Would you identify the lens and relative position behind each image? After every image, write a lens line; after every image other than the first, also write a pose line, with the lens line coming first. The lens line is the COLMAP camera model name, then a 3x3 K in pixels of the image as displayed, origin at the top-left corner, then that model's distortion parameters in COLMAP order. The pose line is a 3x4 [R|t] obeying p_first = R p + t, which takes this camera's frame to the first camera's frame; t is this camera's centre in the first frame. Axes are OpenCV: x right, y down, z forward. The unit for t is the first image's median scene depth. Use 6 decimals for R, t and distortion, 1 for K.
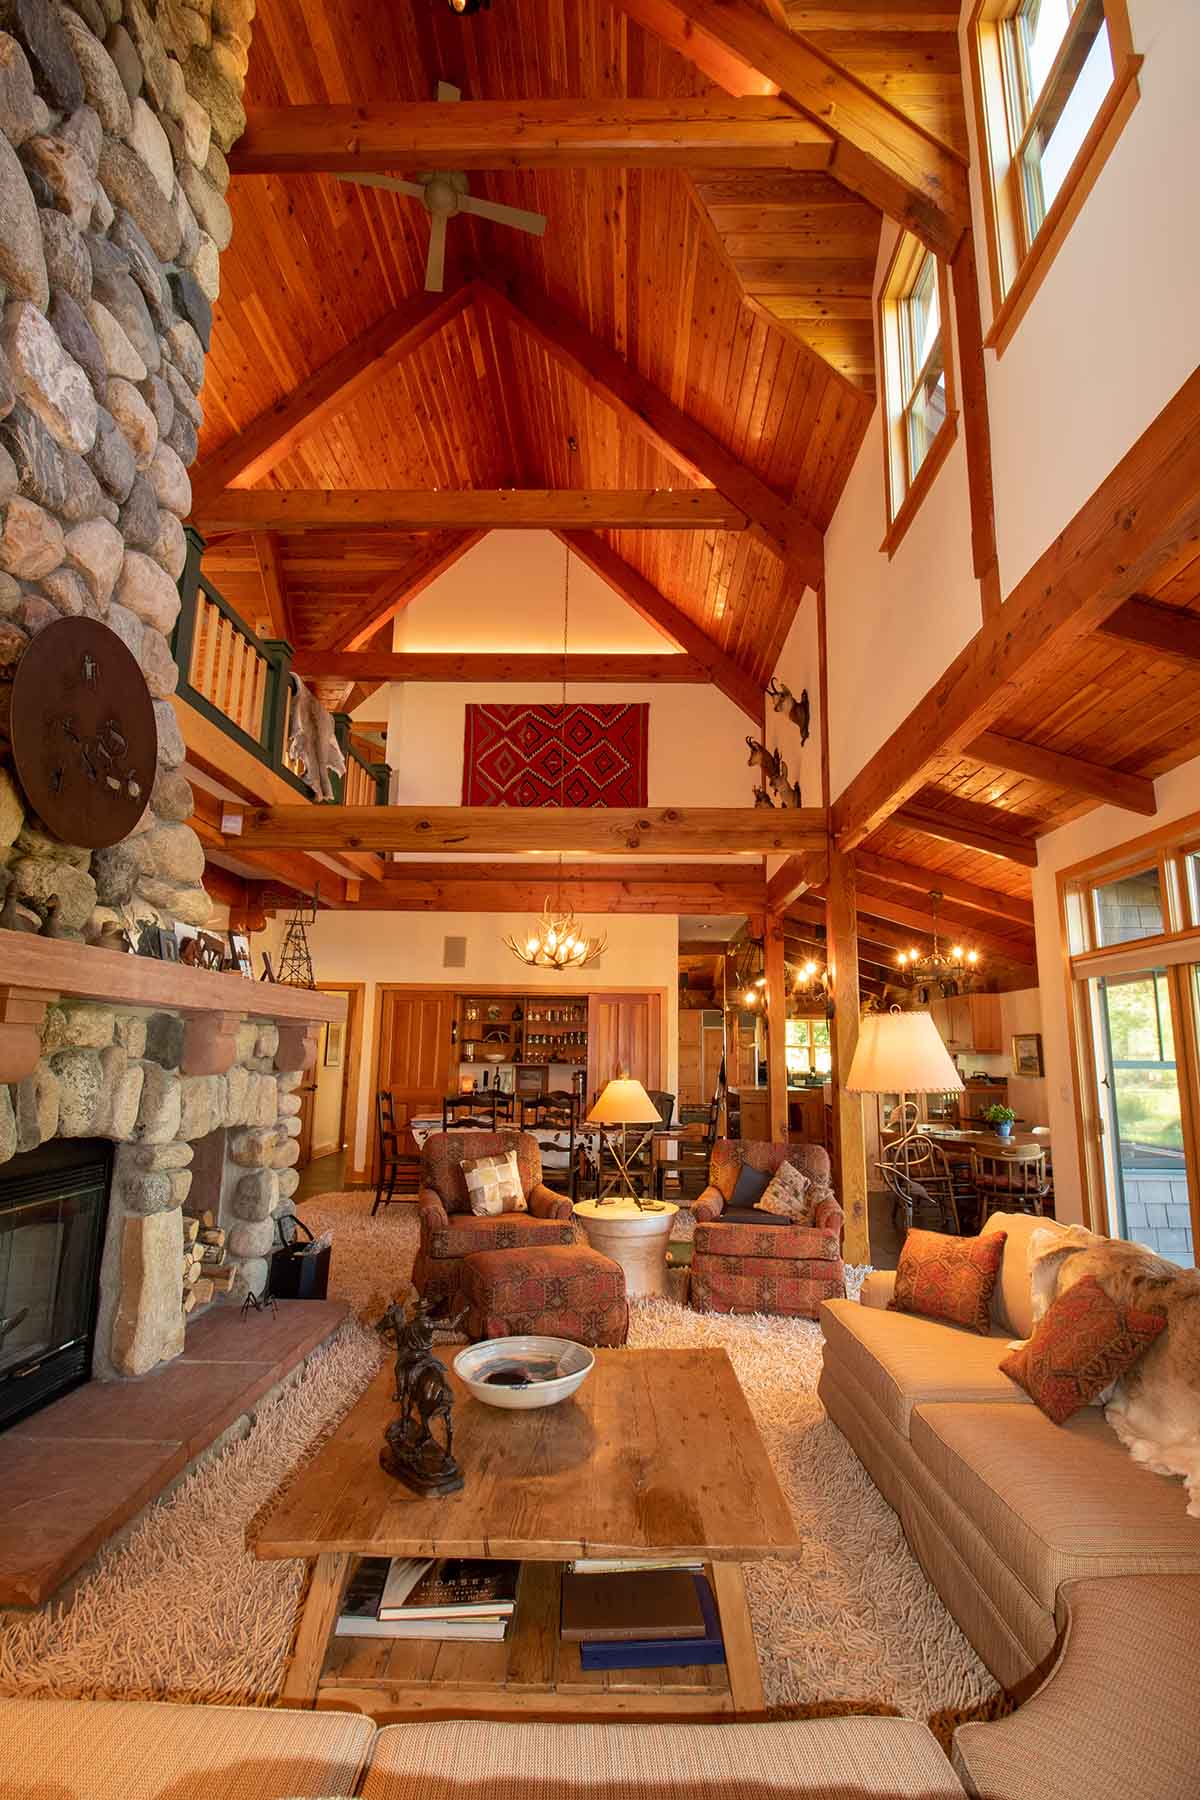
lens RADIAL K [[836.0, 0, 603.7], [0, 836.0, 900.7], [0, 0, 1]] dist [-0.003300, -0.000572]
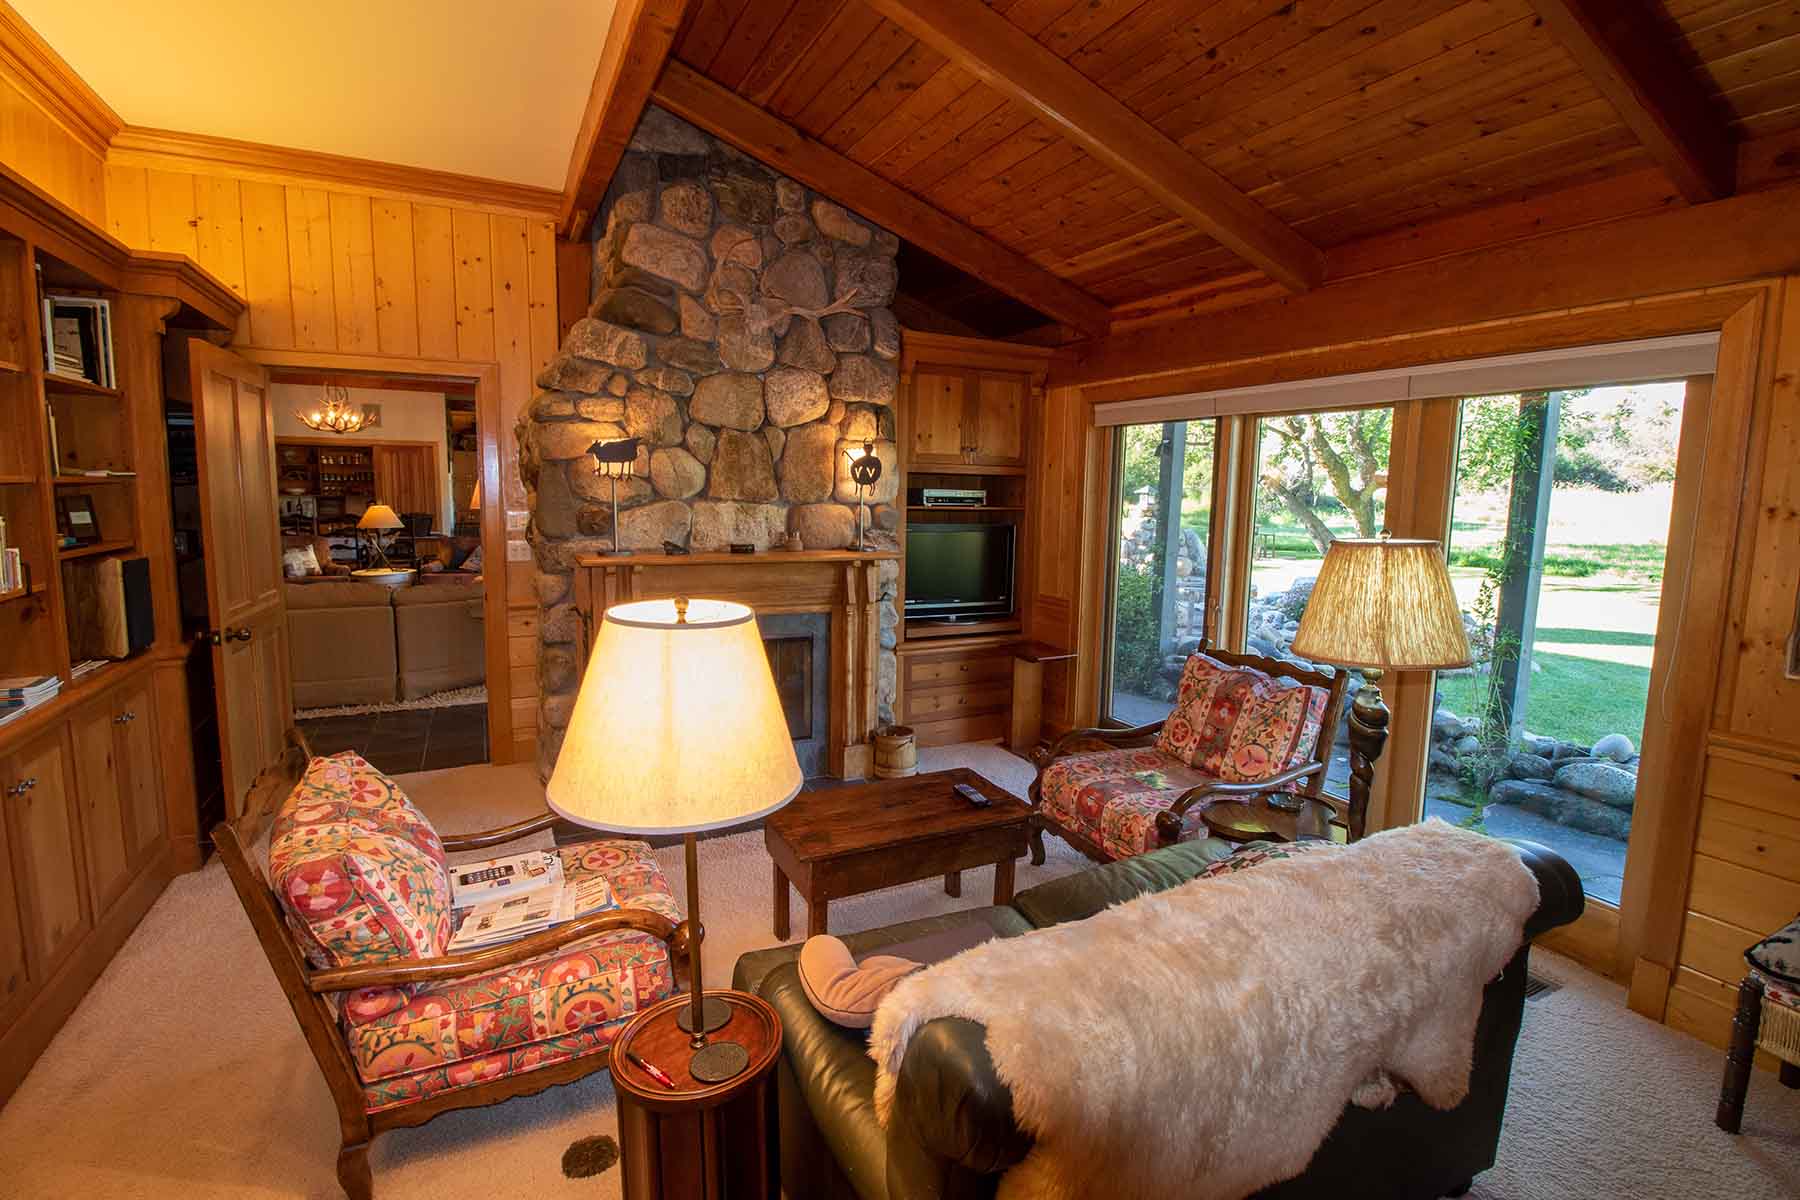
lens RADIAL K [[836.0, 0, 897.0], [0, 836.0, 589.5], [0, 0, 1]] dist [-0.003300, -0.000572]
pose [[0.883243, -0.056840, 0.465459, 0.118956], [-0.088171, 0.954790, 0.283906, -0.166724], [-0.460552, -0.291797, 0.838299, -0.804606]]
